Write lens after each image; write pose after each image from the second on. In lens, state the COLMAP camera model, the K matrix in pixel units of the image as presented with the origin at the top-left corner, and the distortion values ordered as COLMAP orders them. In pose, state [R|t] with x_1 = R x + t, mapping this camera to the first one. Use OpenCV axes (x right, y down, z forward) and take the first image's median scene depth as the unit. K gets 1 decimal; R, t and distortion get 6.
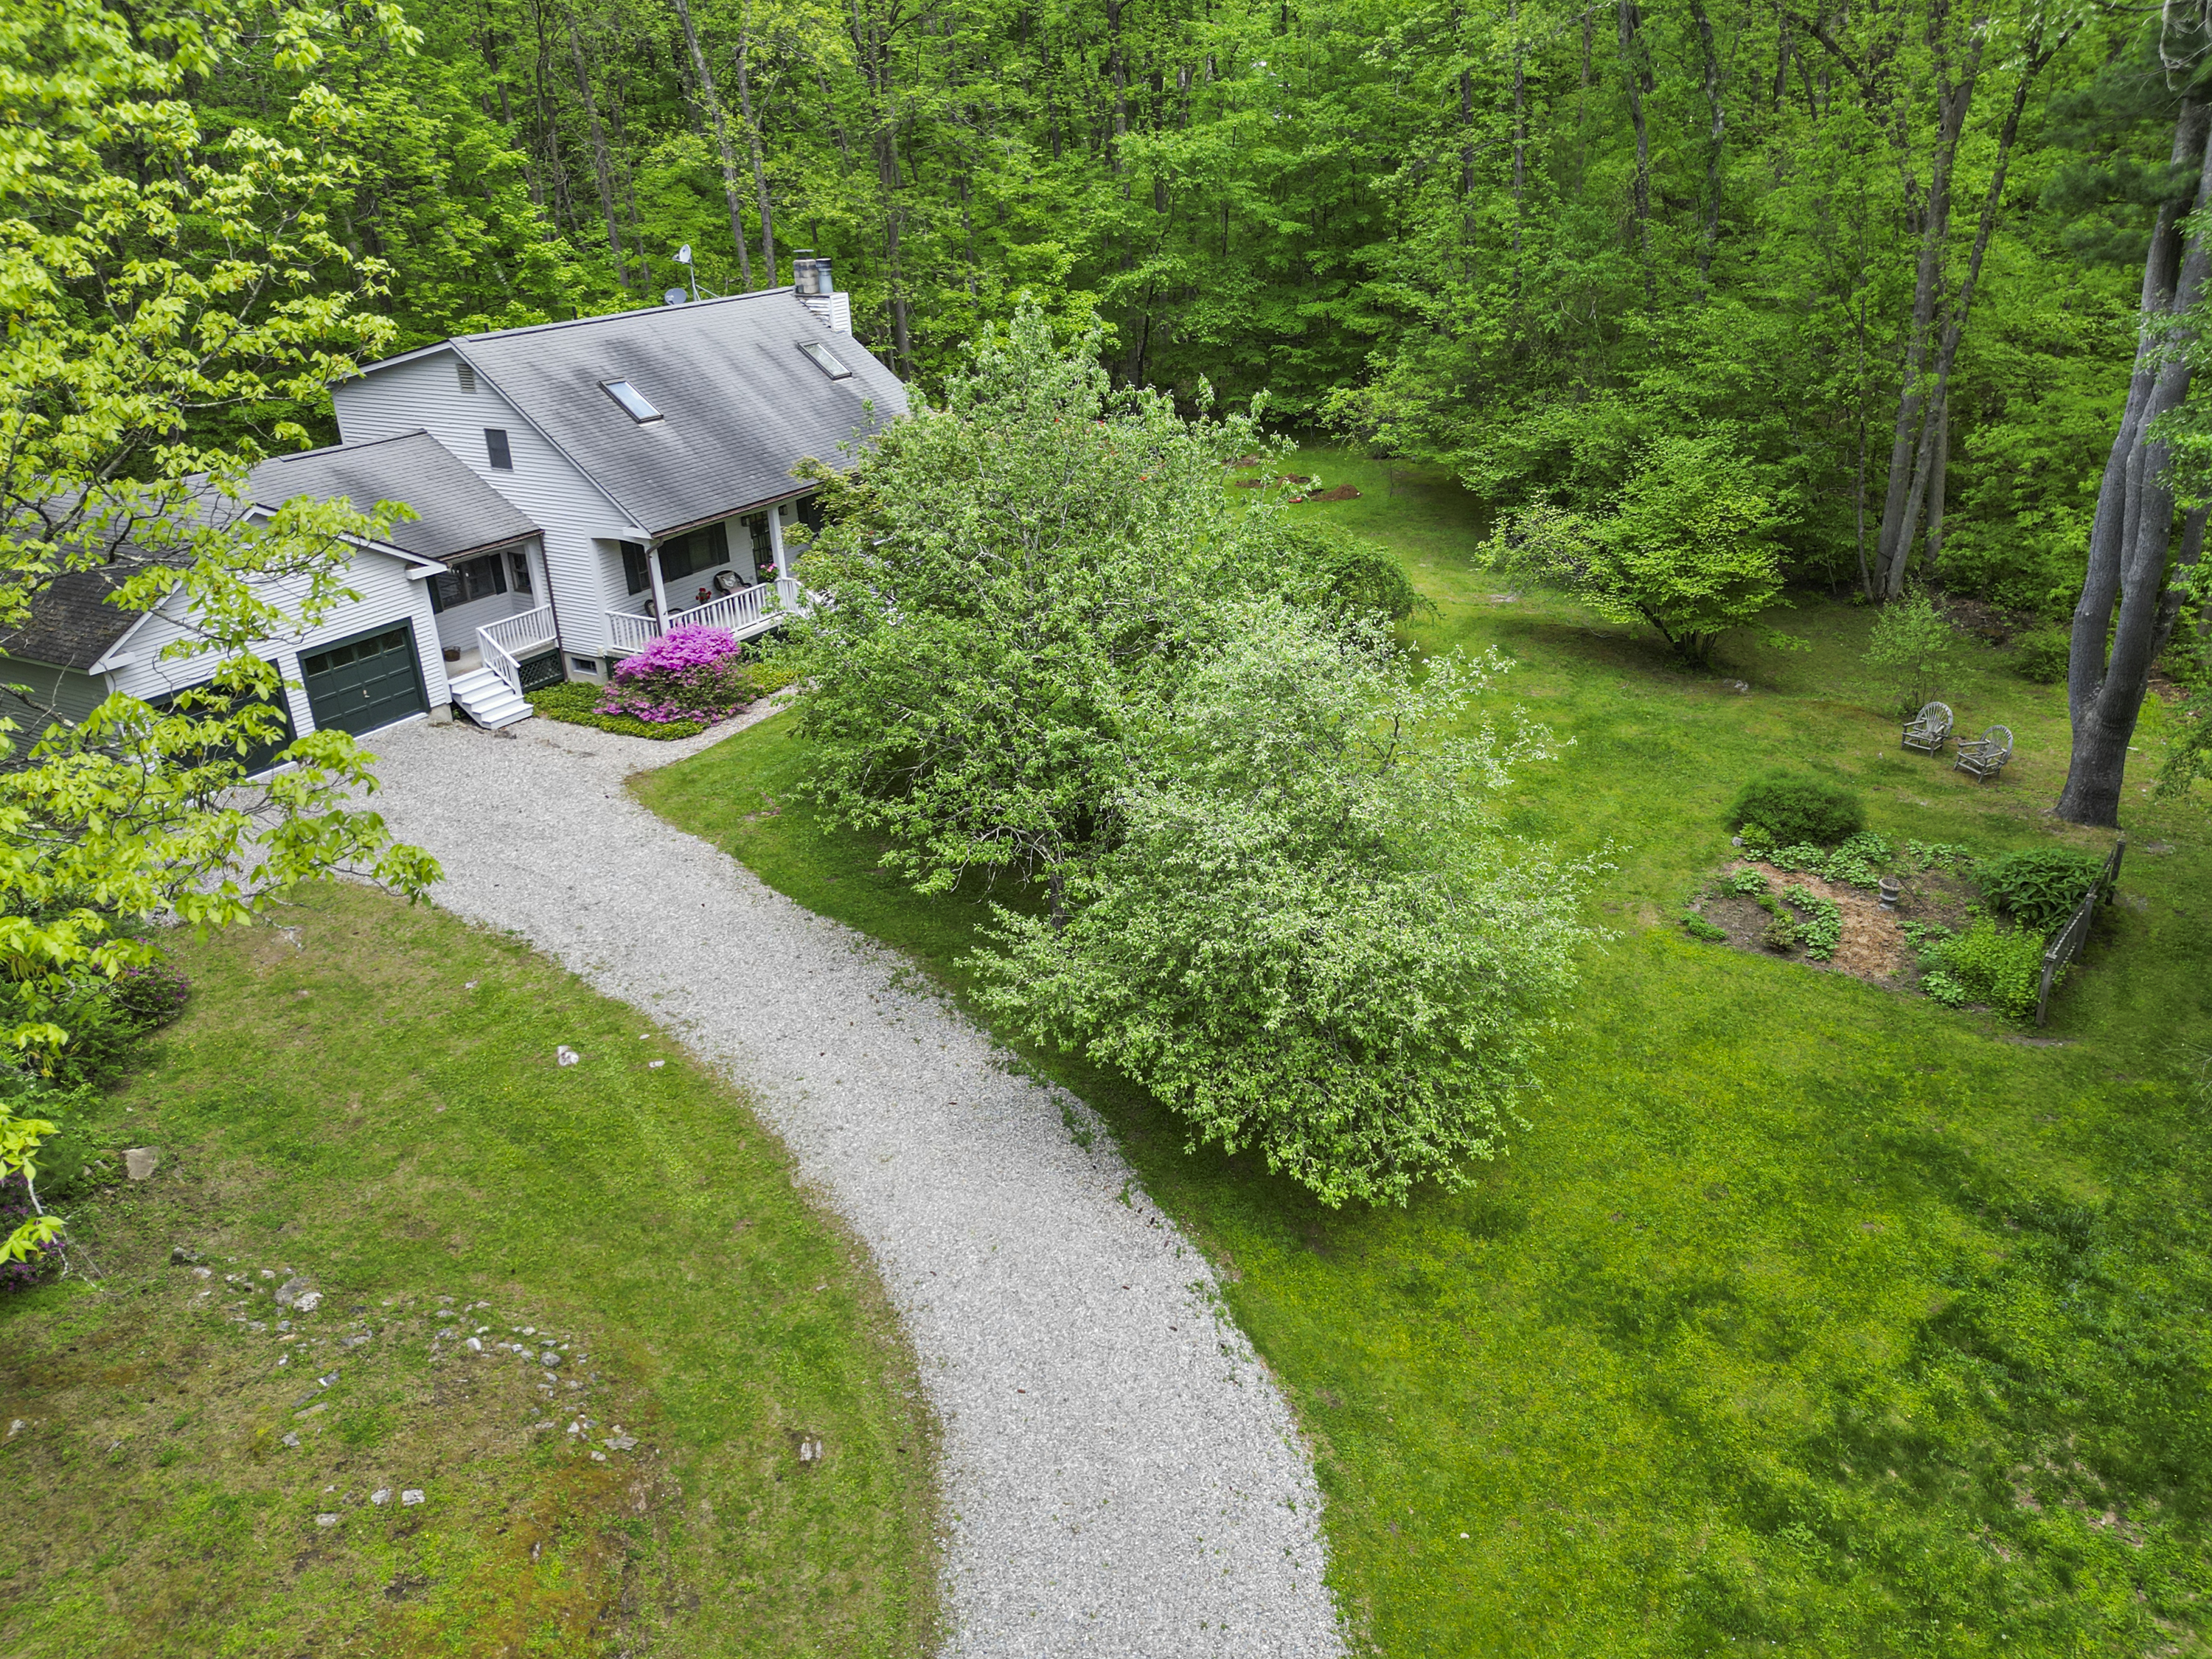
lens RADIAL K [[1566.9, 0, 1097.4], [0, 1566.9, 817.3], [0, 0, 1]] dist [0.075400, -0.100603]
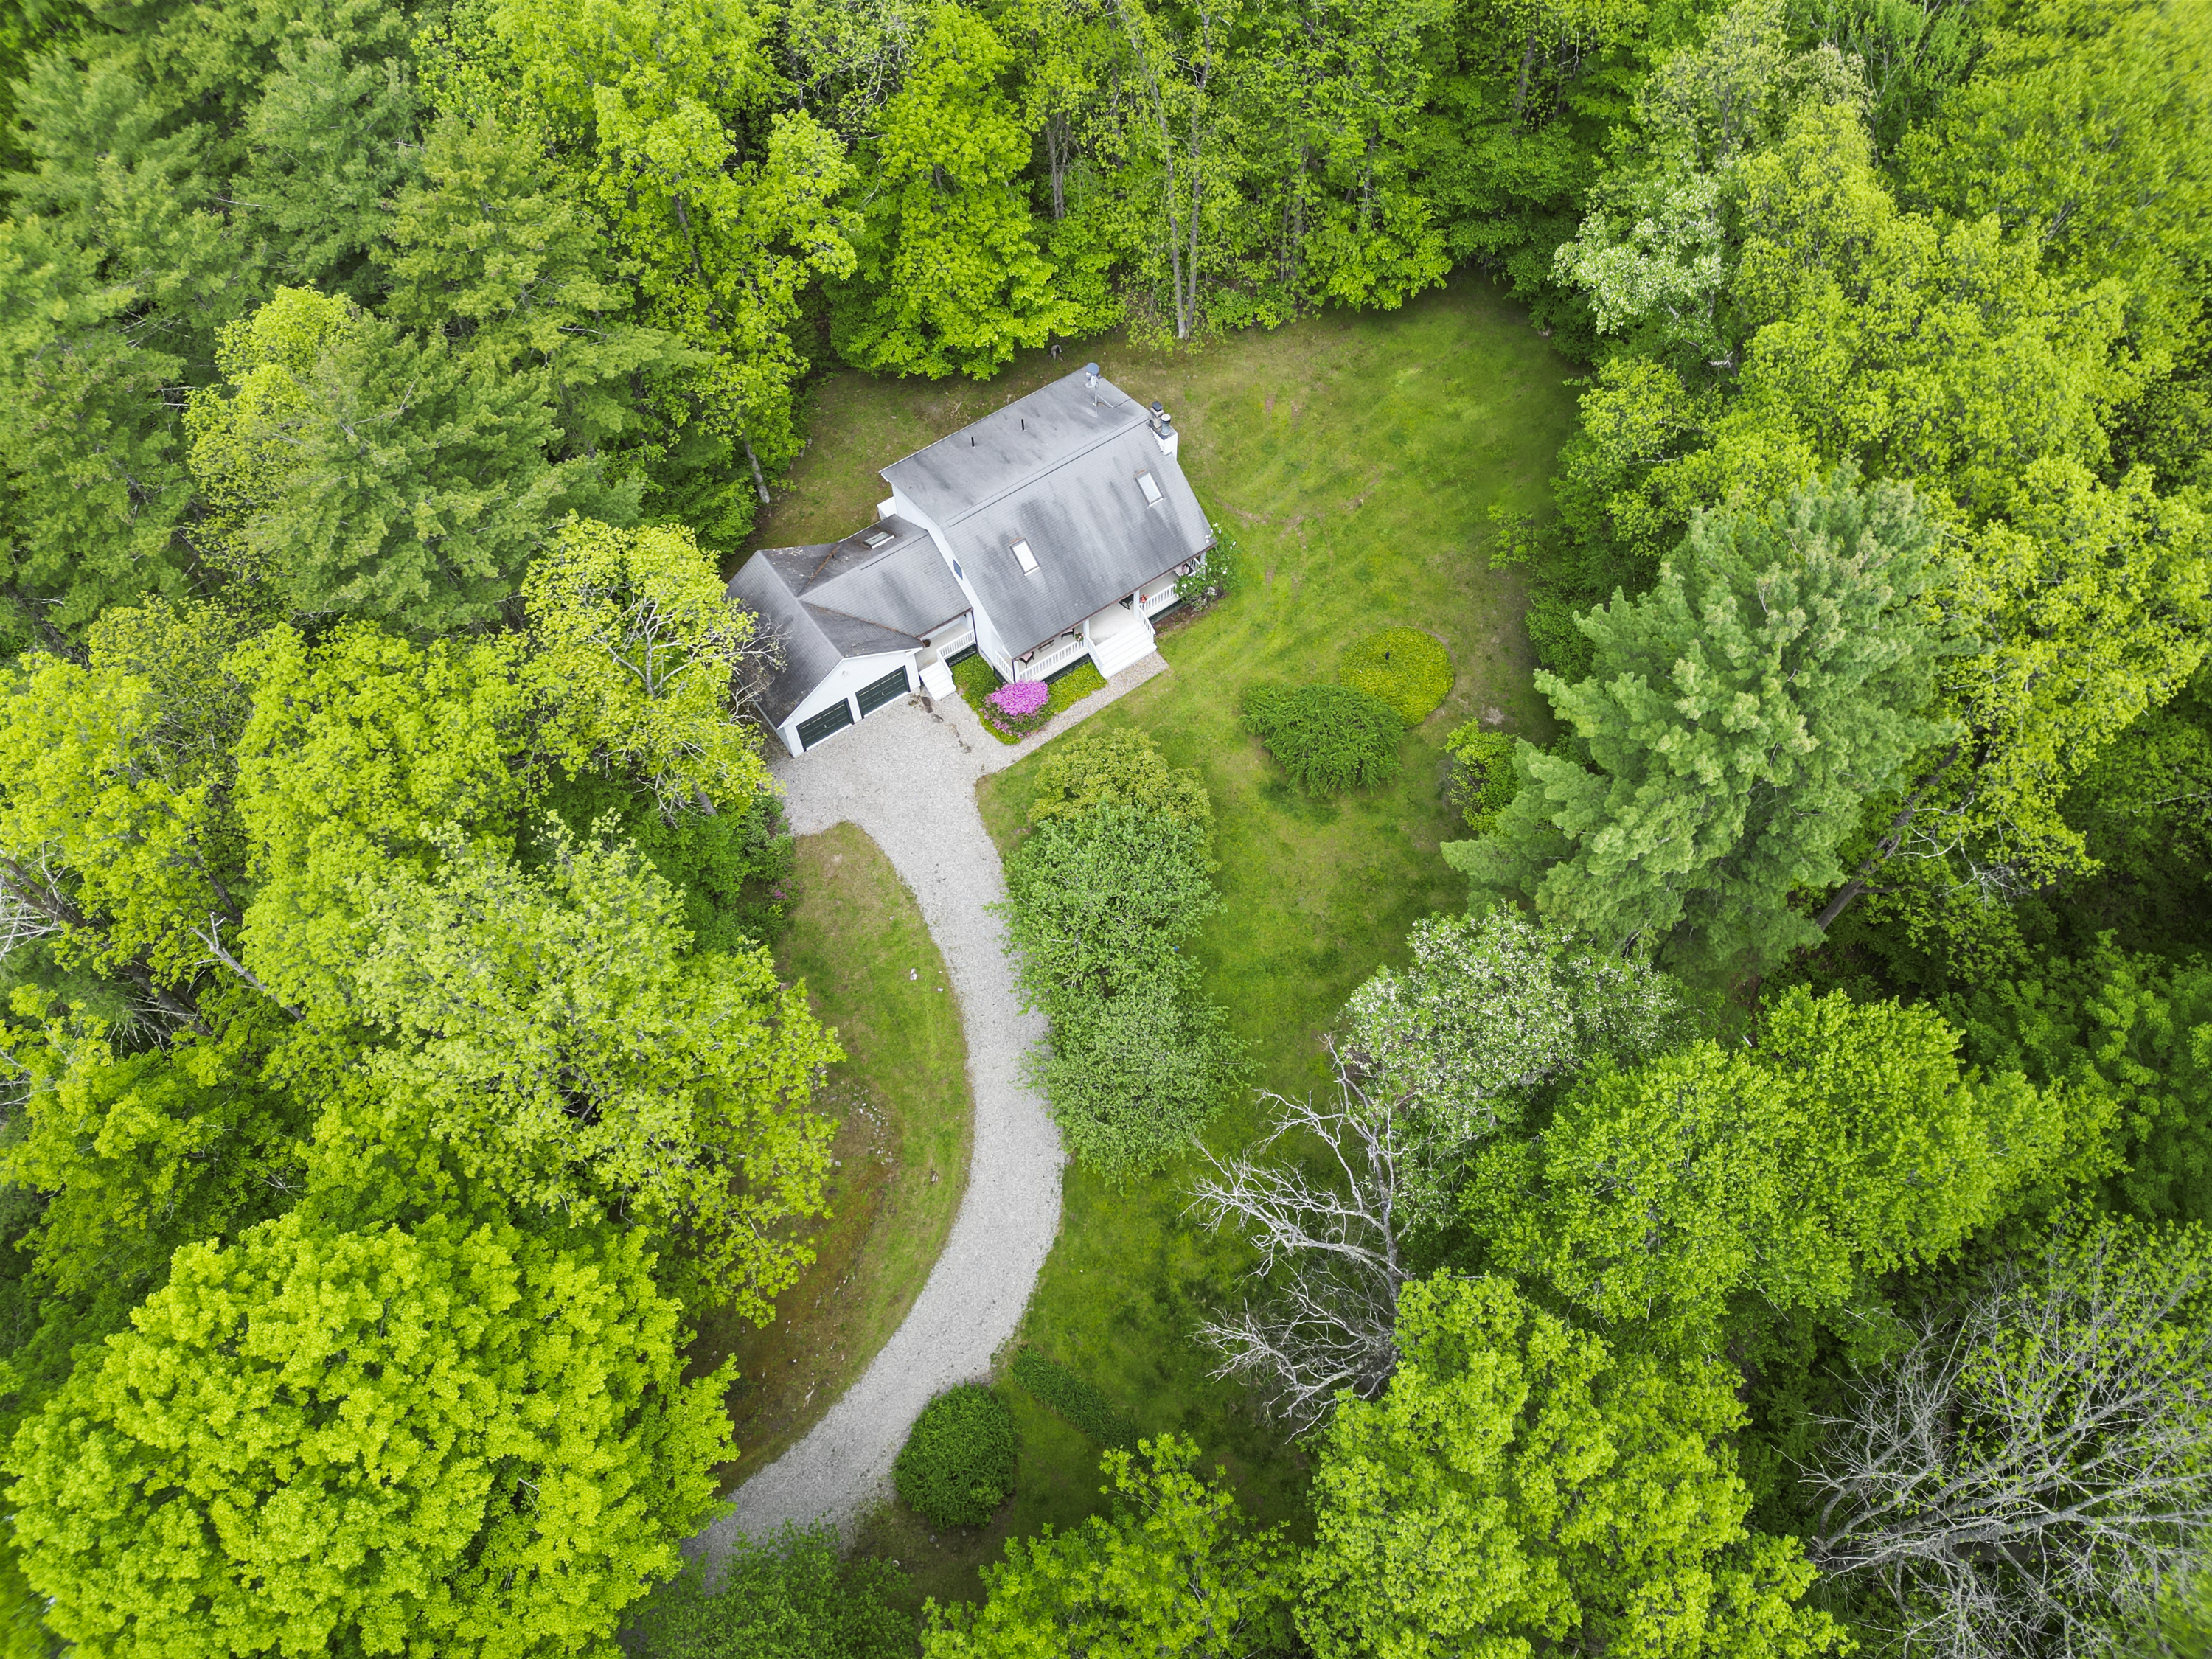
lens RADIAL K [[1566.9, 0, 1097.4], [0, 1566.9, 817.3], [0, 0, 1]] dist [0.075400, -0.100603]
pose [[0.915541, 0.368473, -0.161284, 0.228260], [-0.199514, 0.764198, 0.613348, -1.279091], [0.349255, -0.529367, 0.773170, -0.661923]]
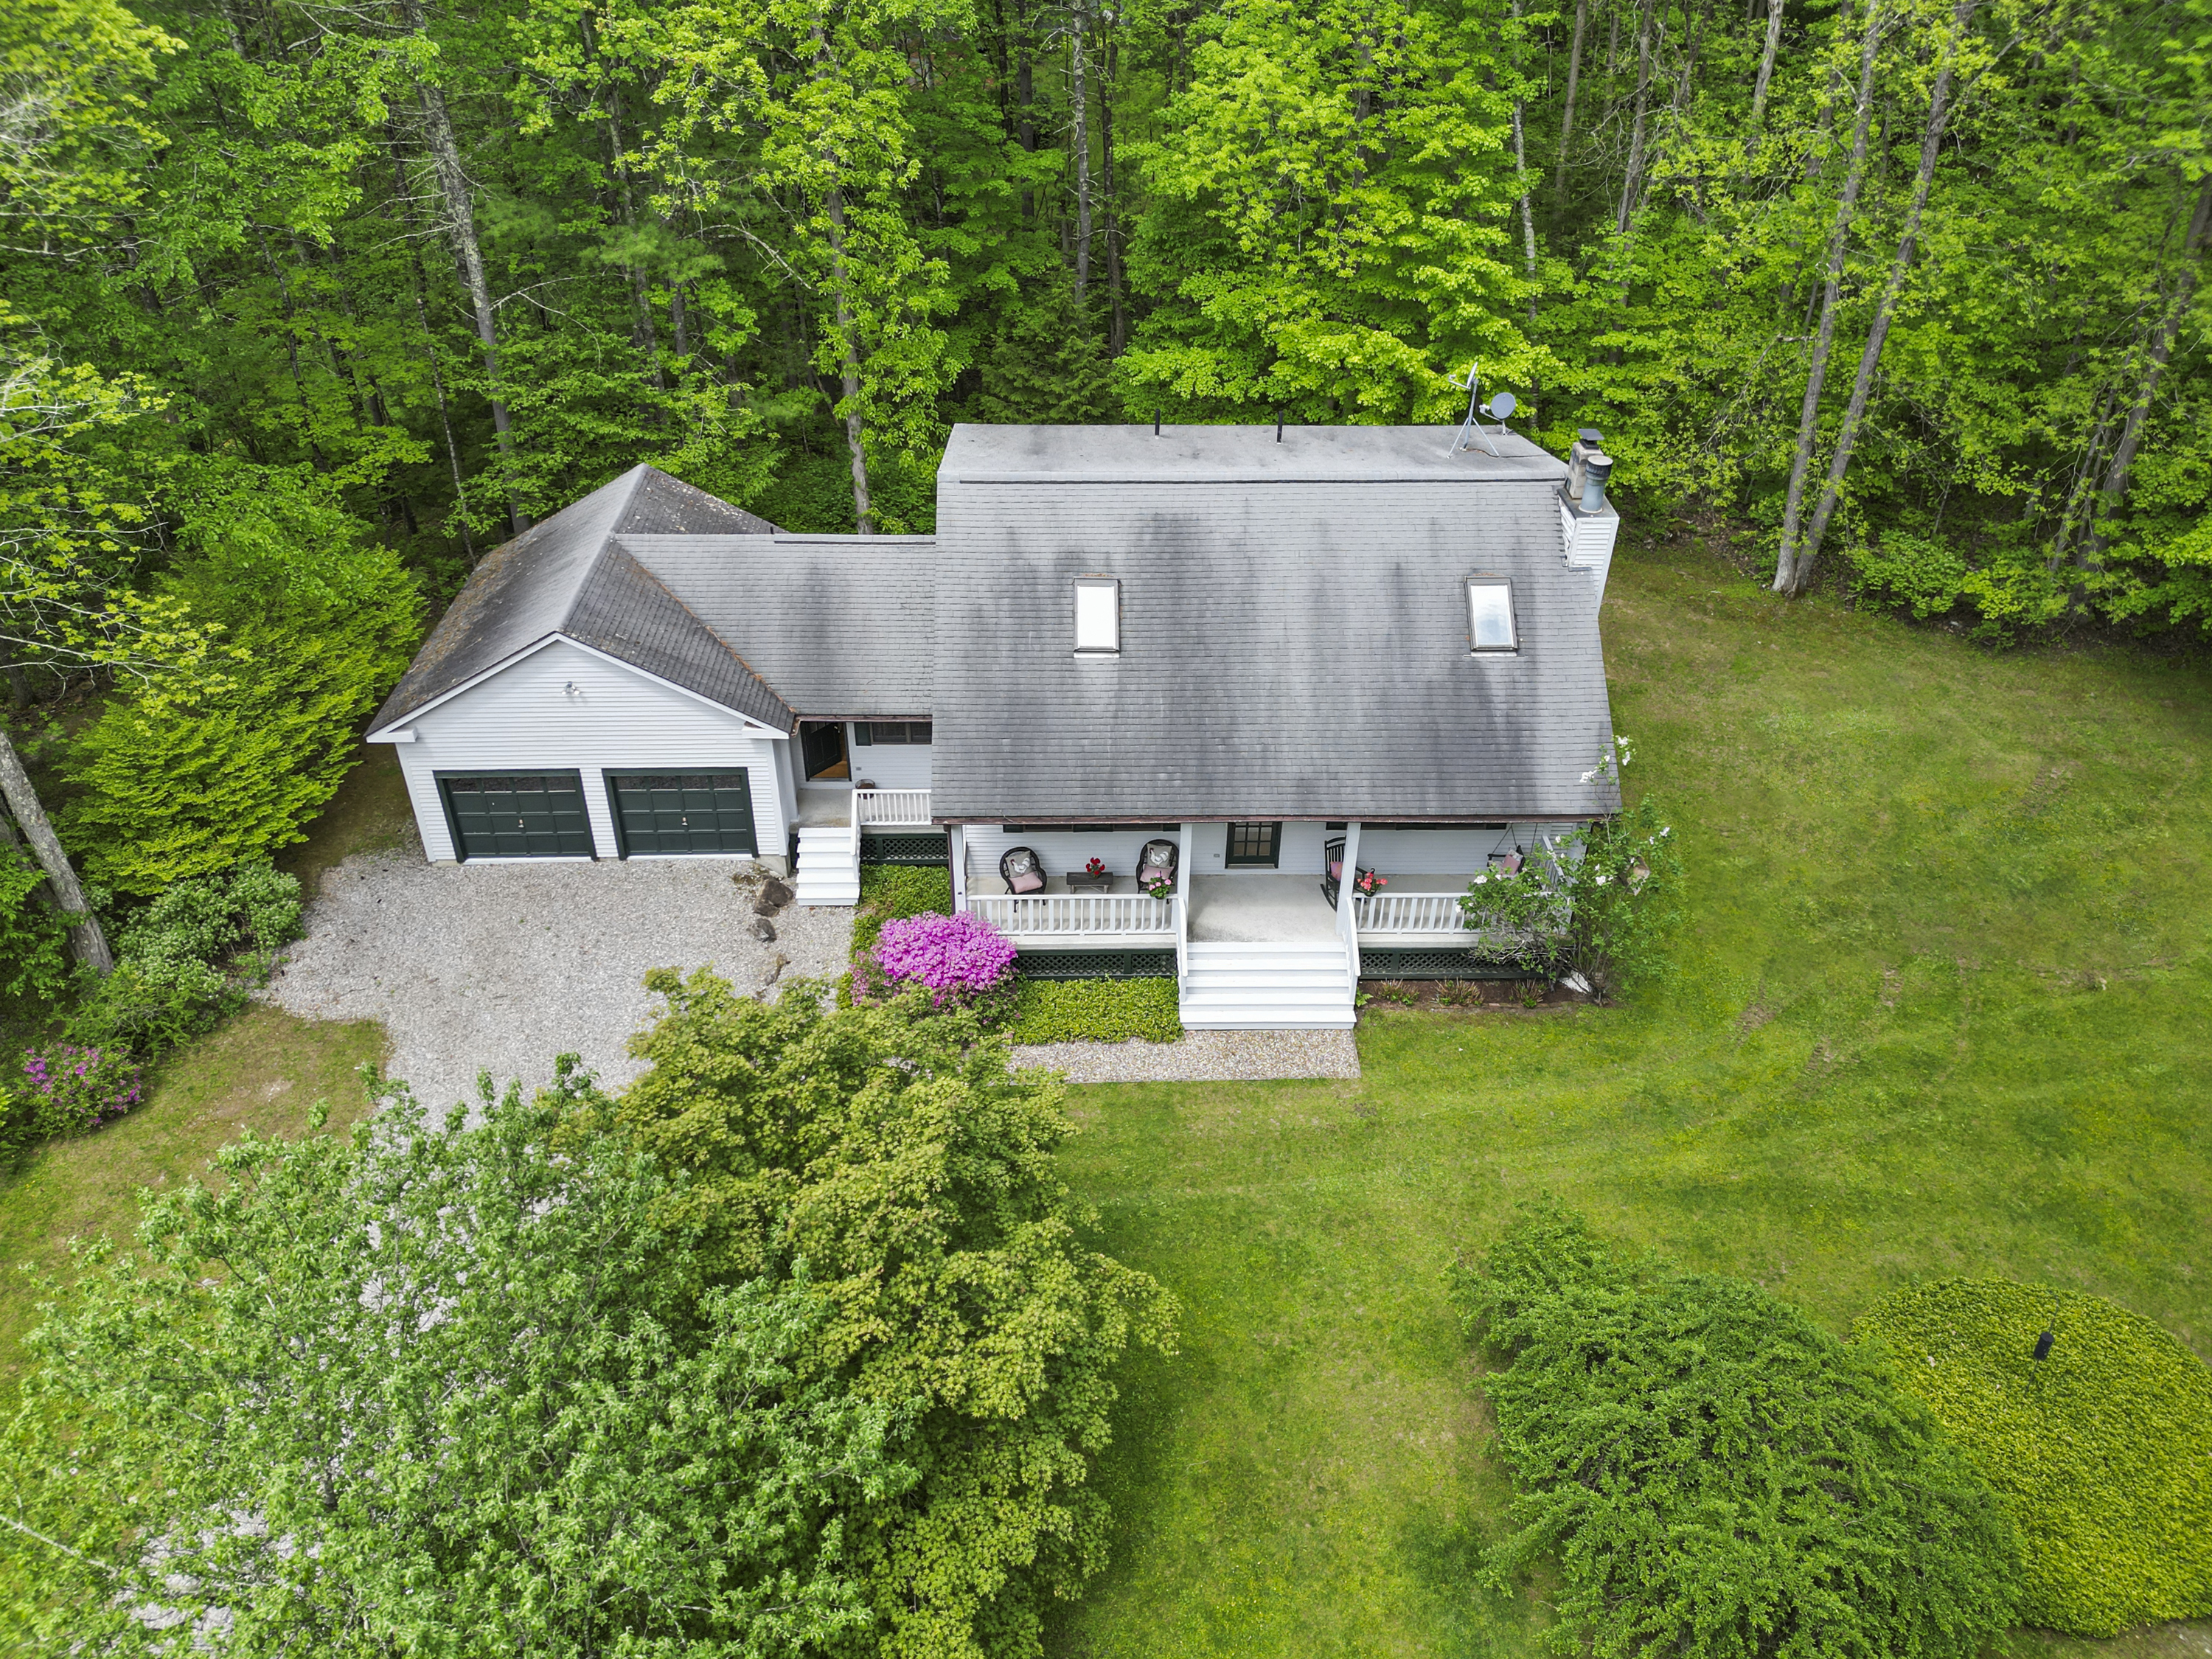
lens RADIAL K [[1566.9, 0, 1097.4], [0, 1566.9, 817.3], [0, 0, 1]] dist [0.075400, -0.100603]
pose [[0.535214, 0.541568, -0.648267, 0.255417], [-0.377153, 0.839903, 0.390281, -0.499548], [0.755845, 0.035612, 0.653782, 0.536351]]
